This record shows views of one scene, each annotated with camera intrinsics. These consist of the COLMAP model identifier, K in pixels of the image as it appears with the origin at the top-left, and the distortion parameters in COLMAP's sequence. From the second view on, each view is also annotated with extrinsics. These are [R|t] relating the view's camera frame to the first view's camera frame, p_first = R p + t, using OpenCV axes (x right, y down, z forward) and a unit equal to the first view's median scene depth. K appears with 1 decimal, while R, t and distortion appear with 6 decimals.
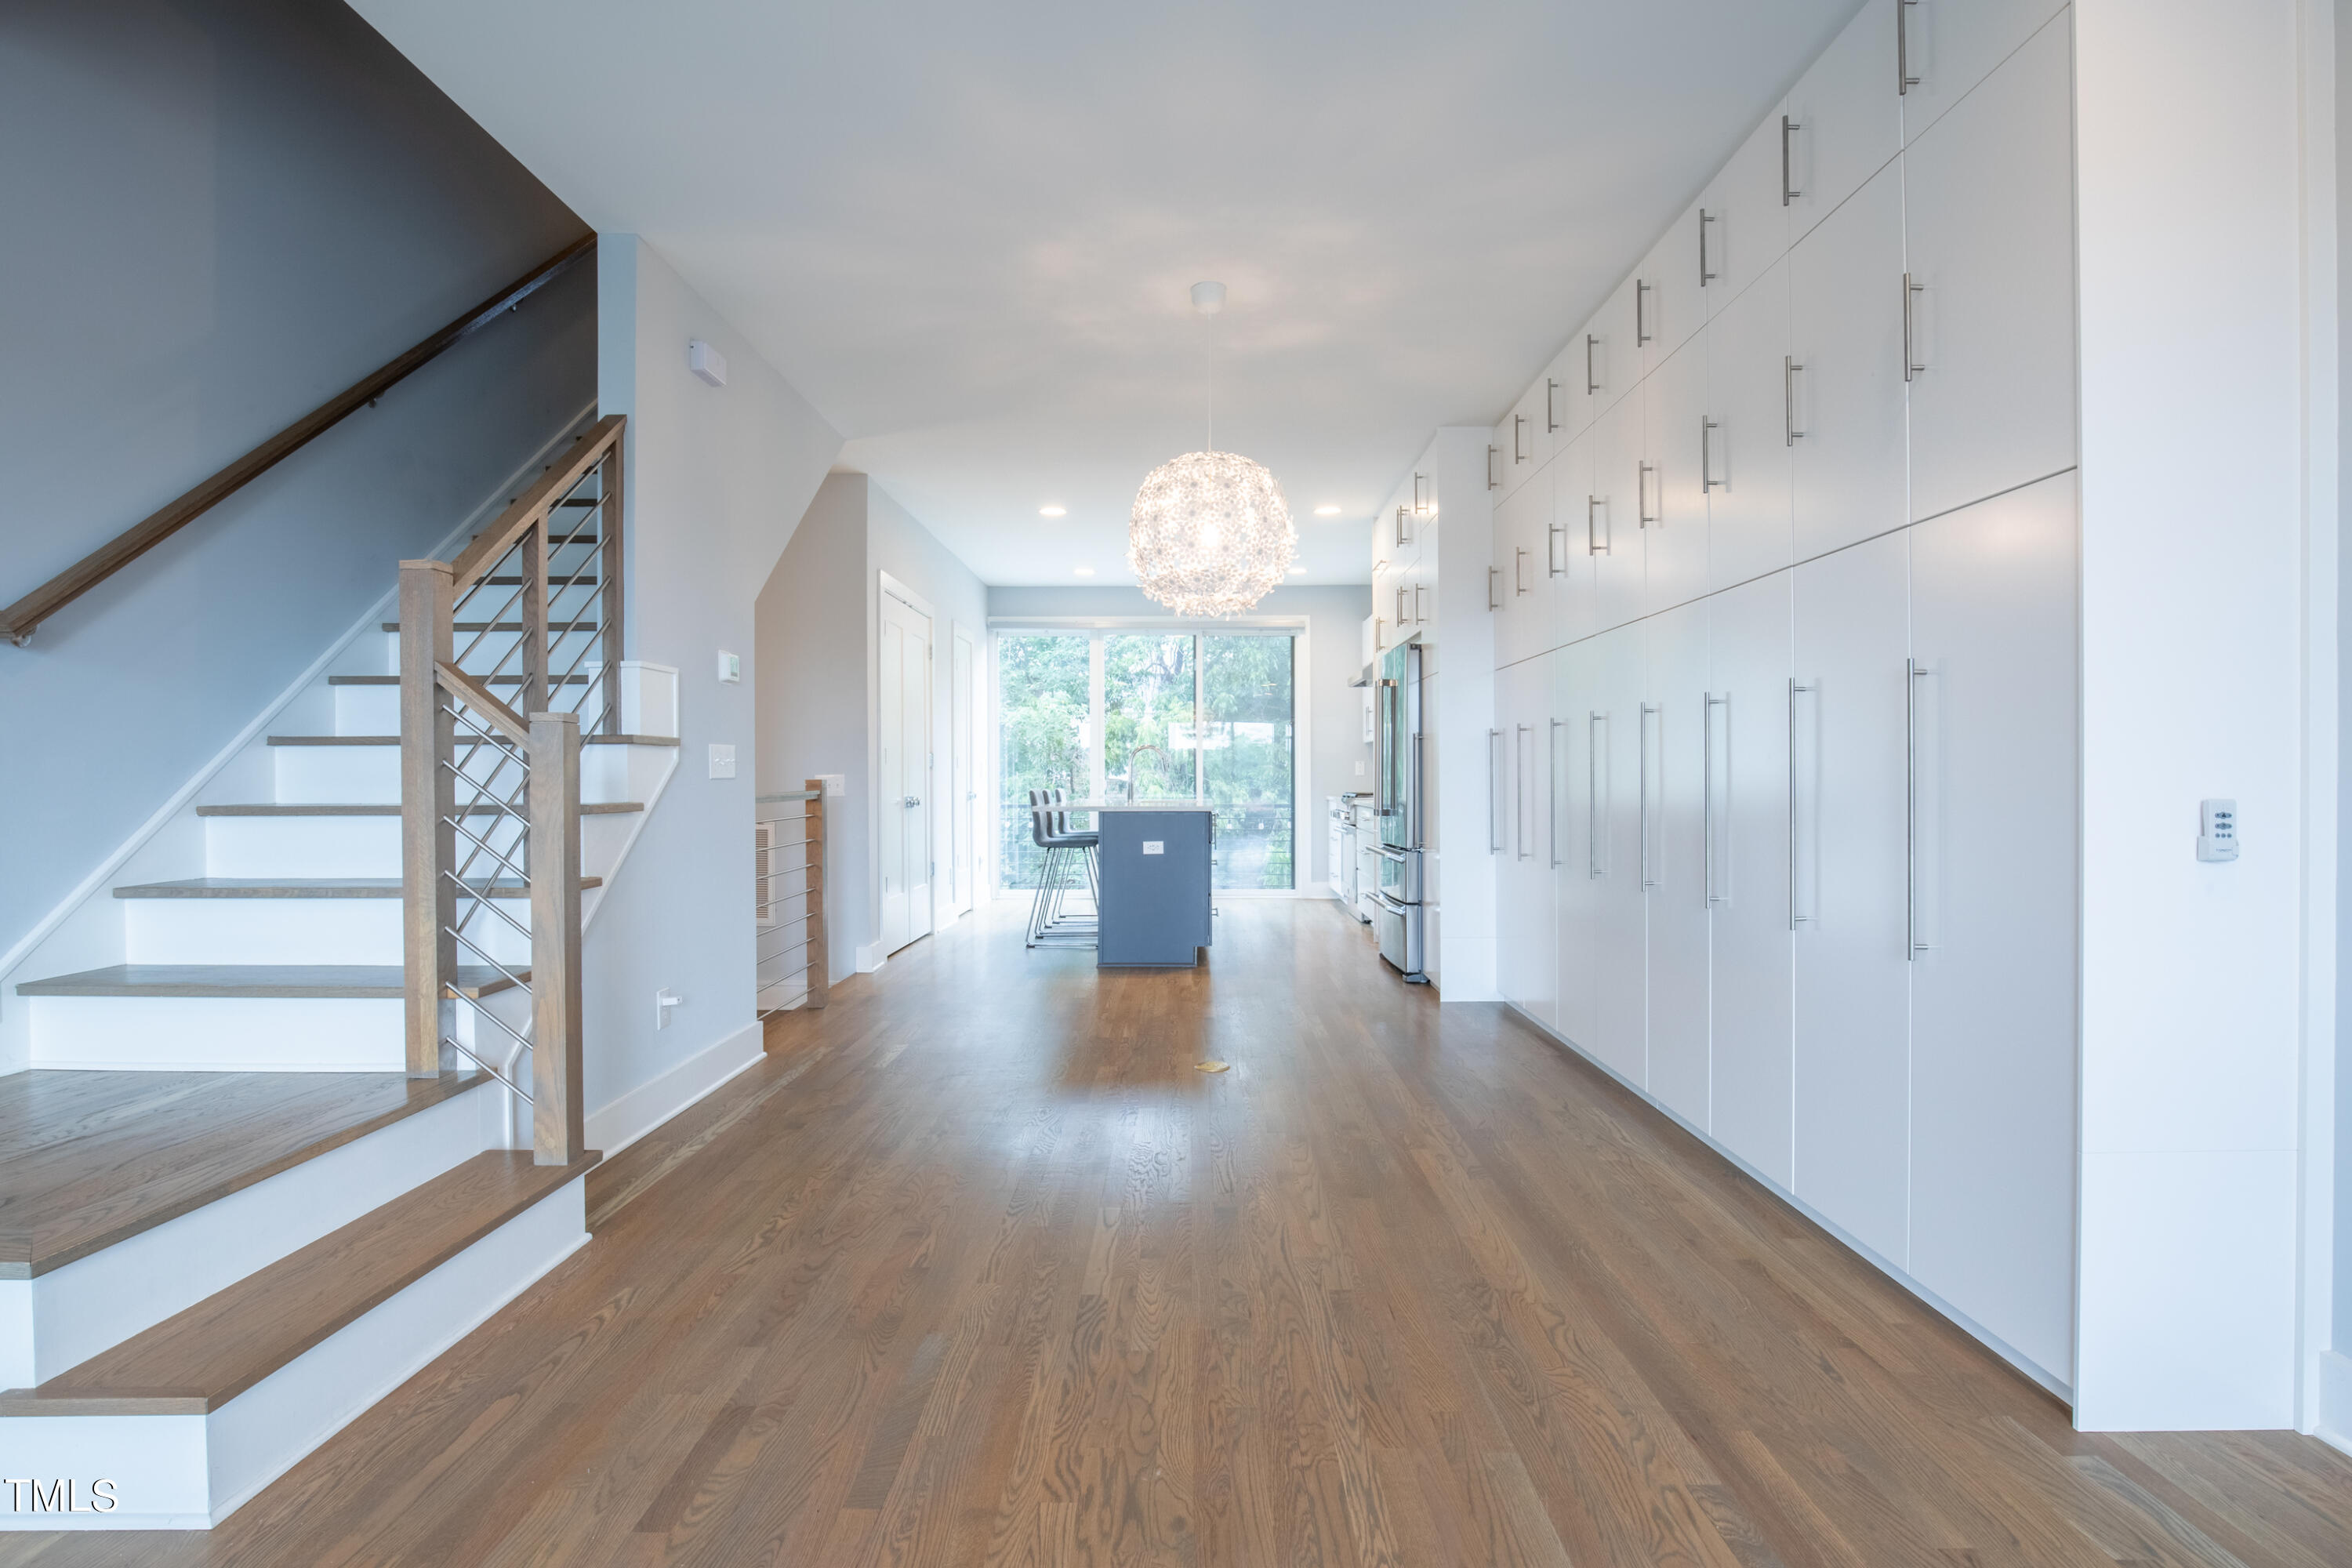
lens RADIAL K [[1184.1, 0, 1185.1], [0, 1184.1, 788.6], [0, 0, 1]] dist [-0.036265, 0.008804]
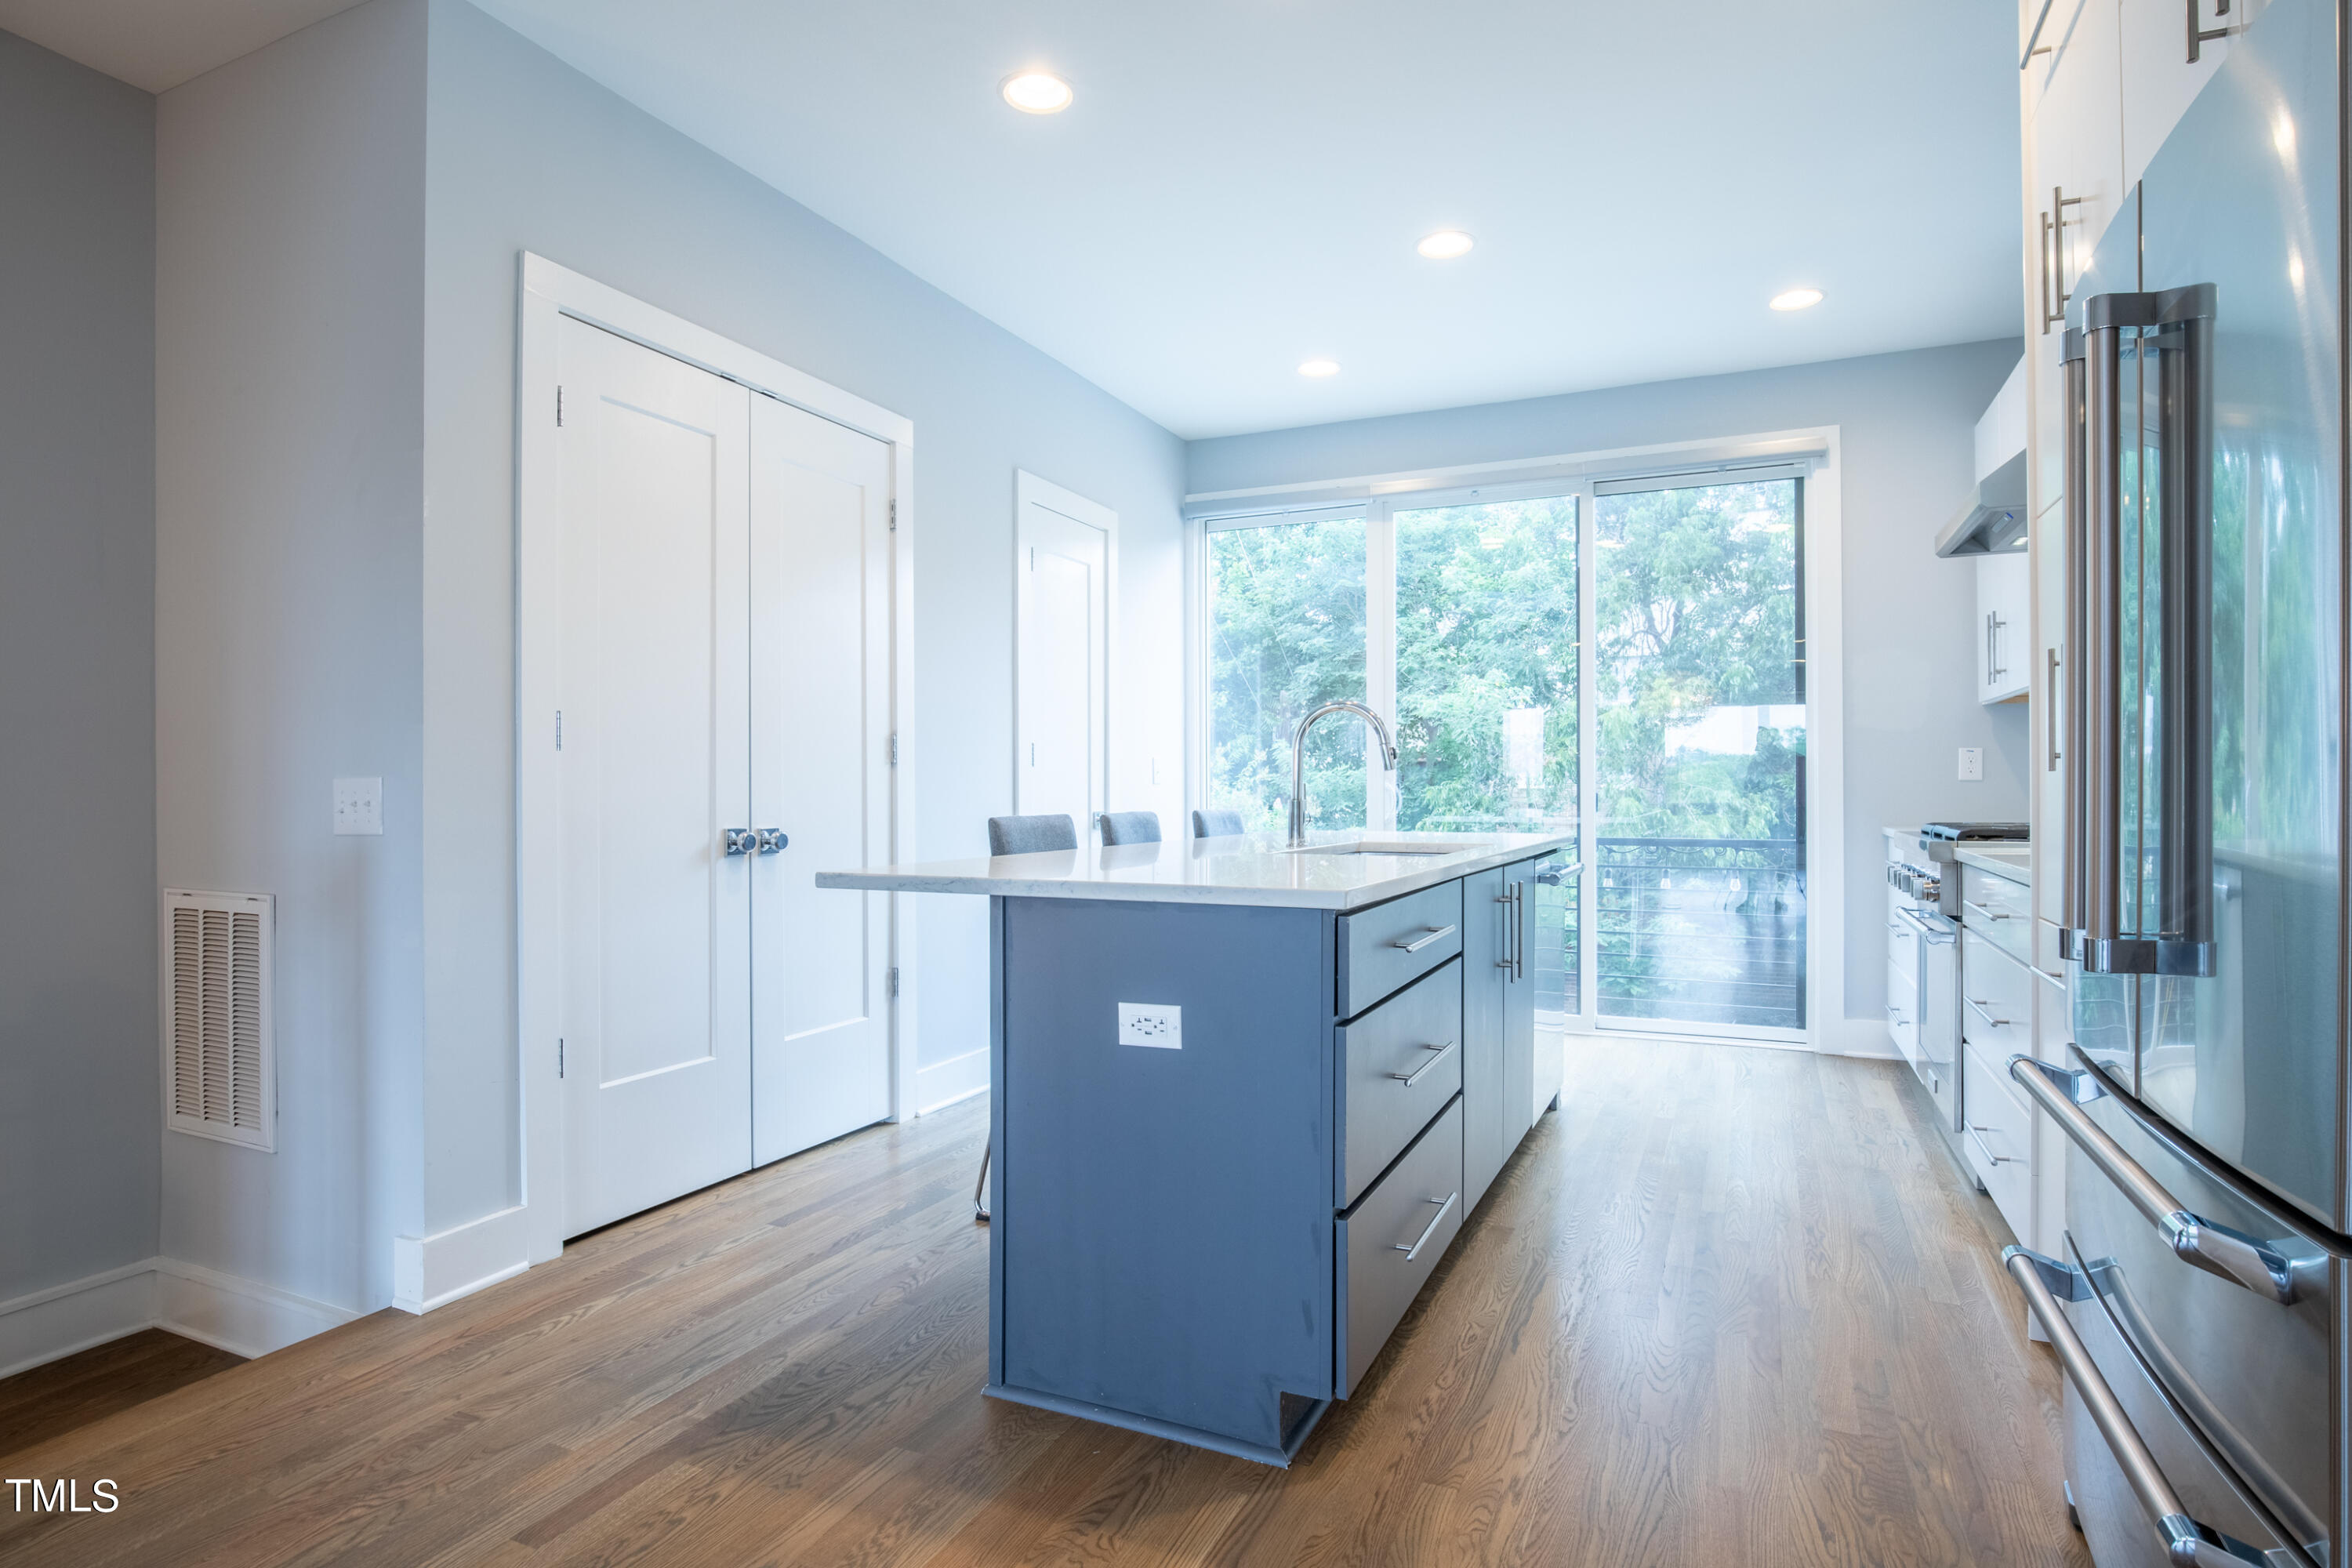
lens RADIAL K [[1234.0, 0, 1170.7], [0, 1234.0, 787.7], [0, 0, 1]] dist [-0.039074, -0.000100]
pose [[0.908349, -0.000049, -0.418214, 0.196390], [-0.003561, 0.999963, -0.007851, -0.011039], [0.418199, 0.008621, 0.908315, 1.375036]]
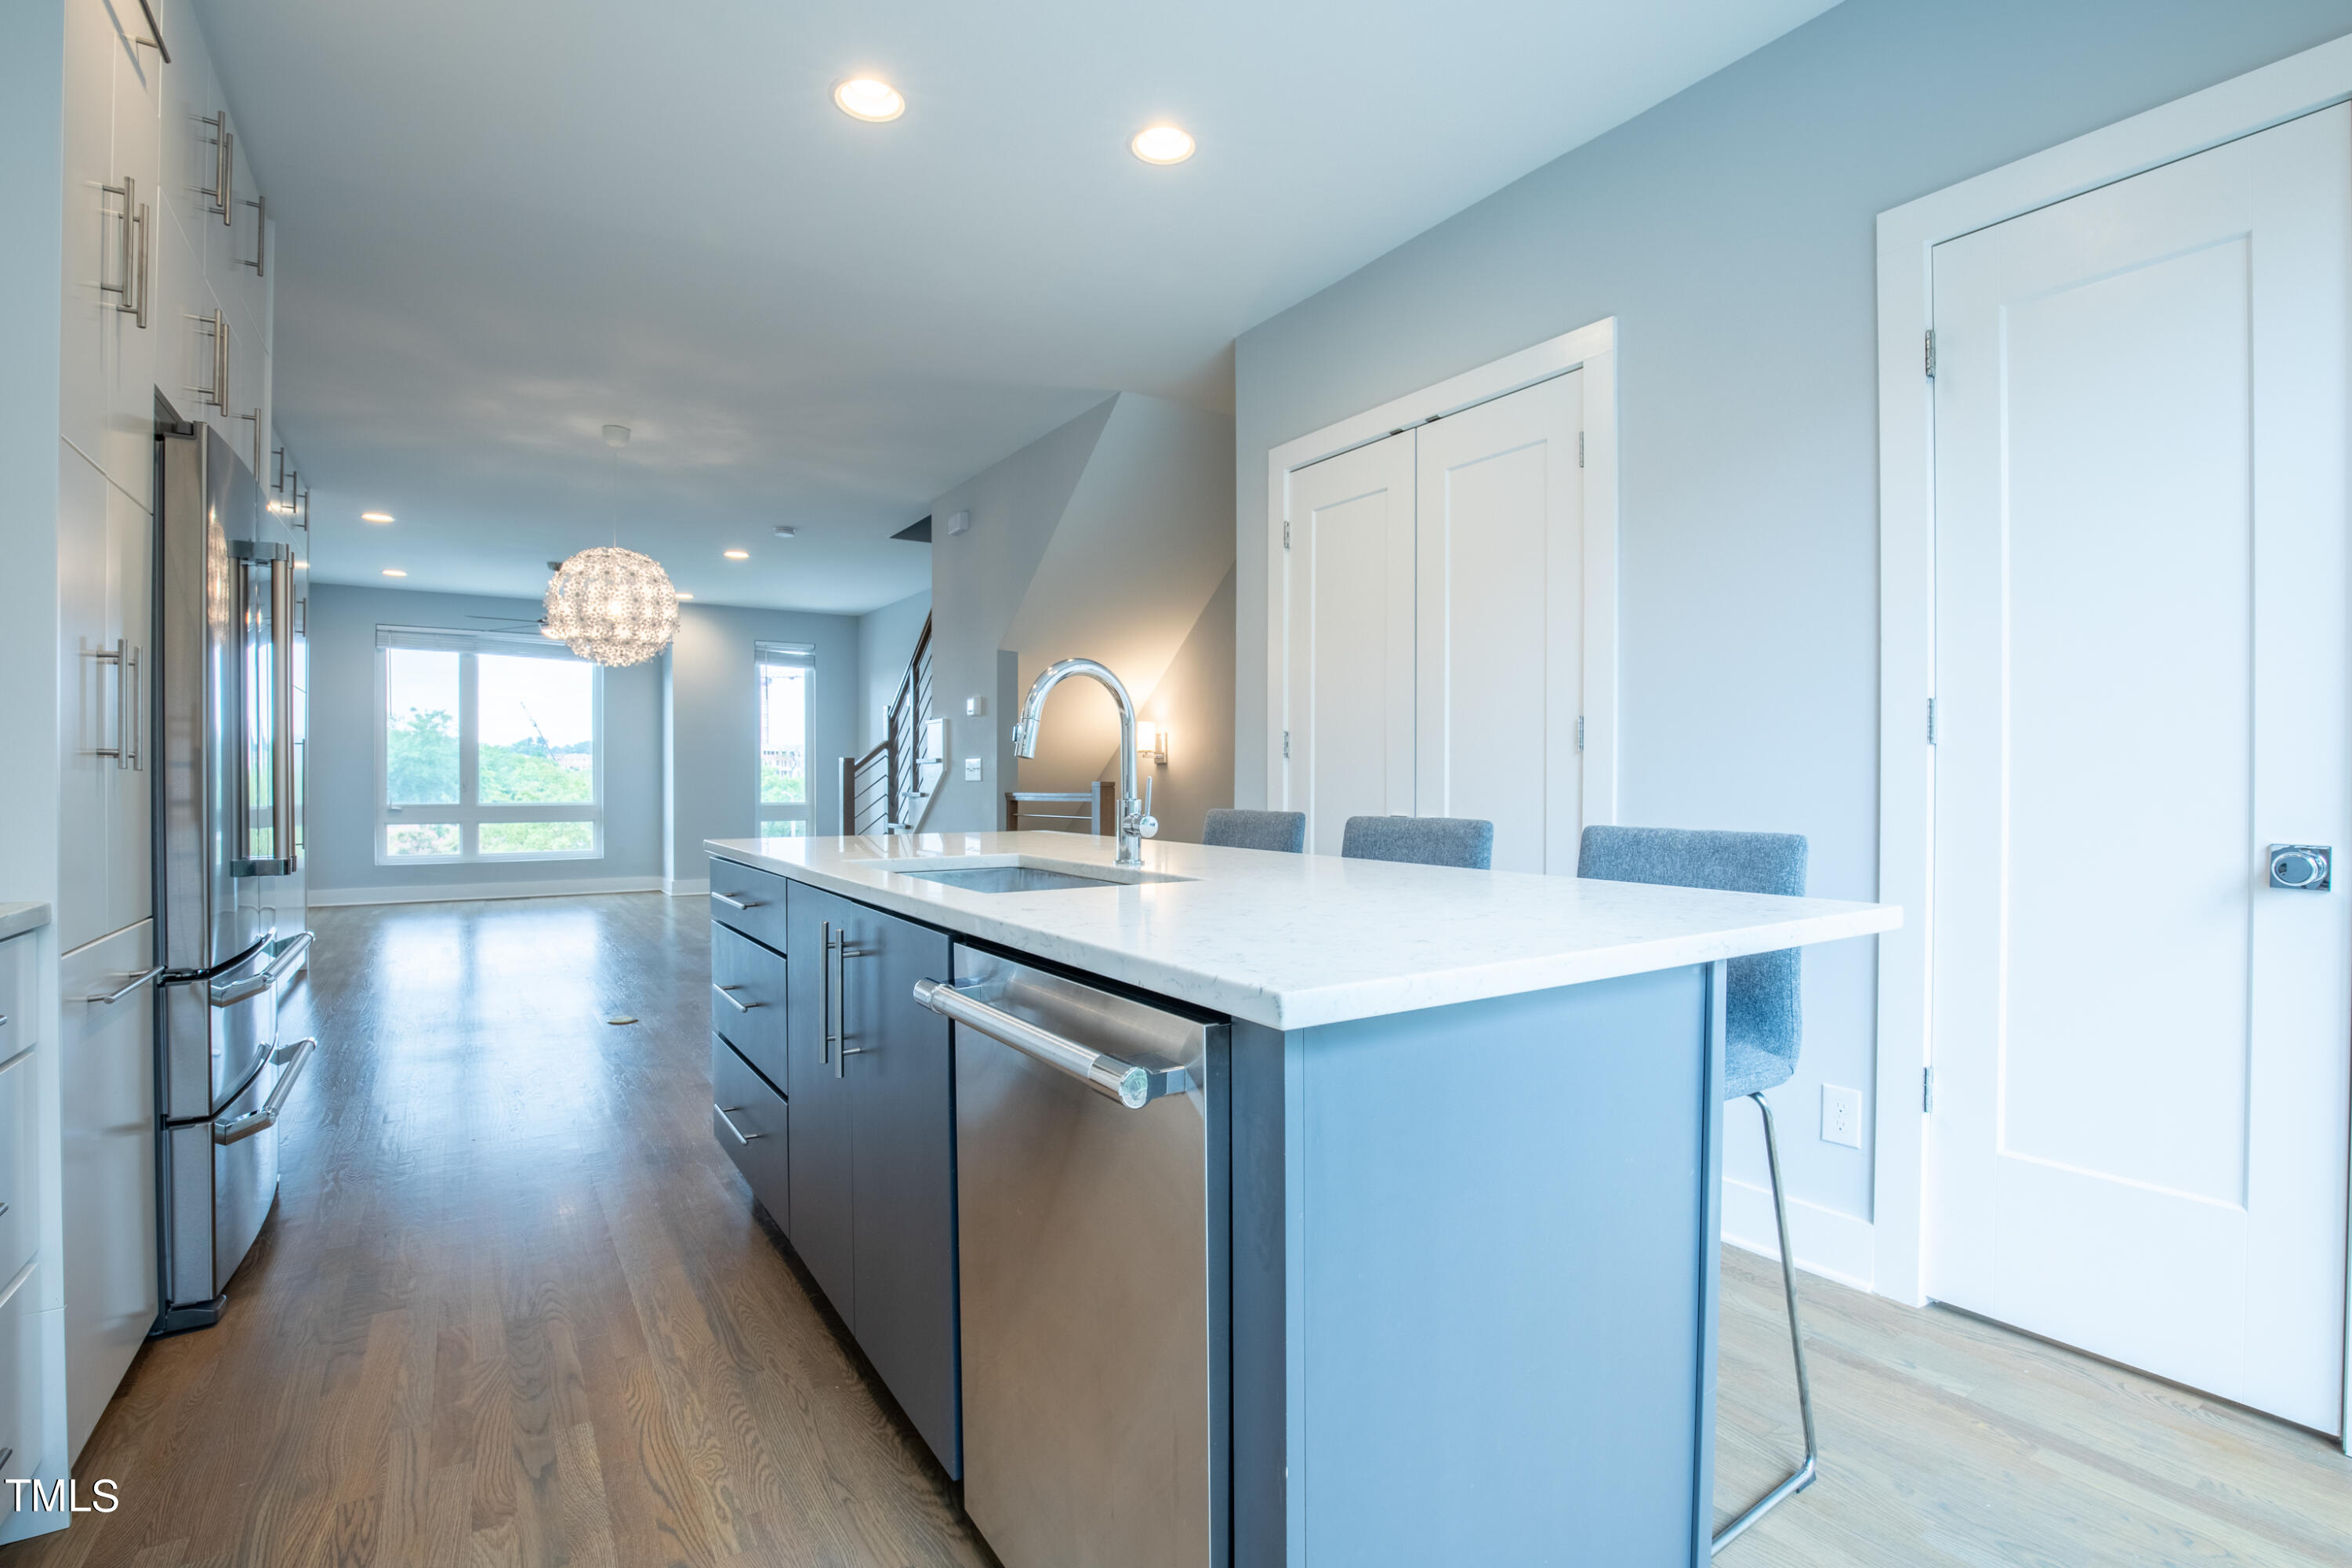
lens RADIAL K [[1064.3, 0, 1141.7], [0, 1064.3, 788.0], [0, 0, 1]] dist [-0.024809, 0.000160]
pose [[-0.838067, 0.007558, -0.545514, 0.207644], [-0.001410, 0.999871, 0.016020, -0.025518], [0.545565, 0.014195, -0.837948, 2.720007]]
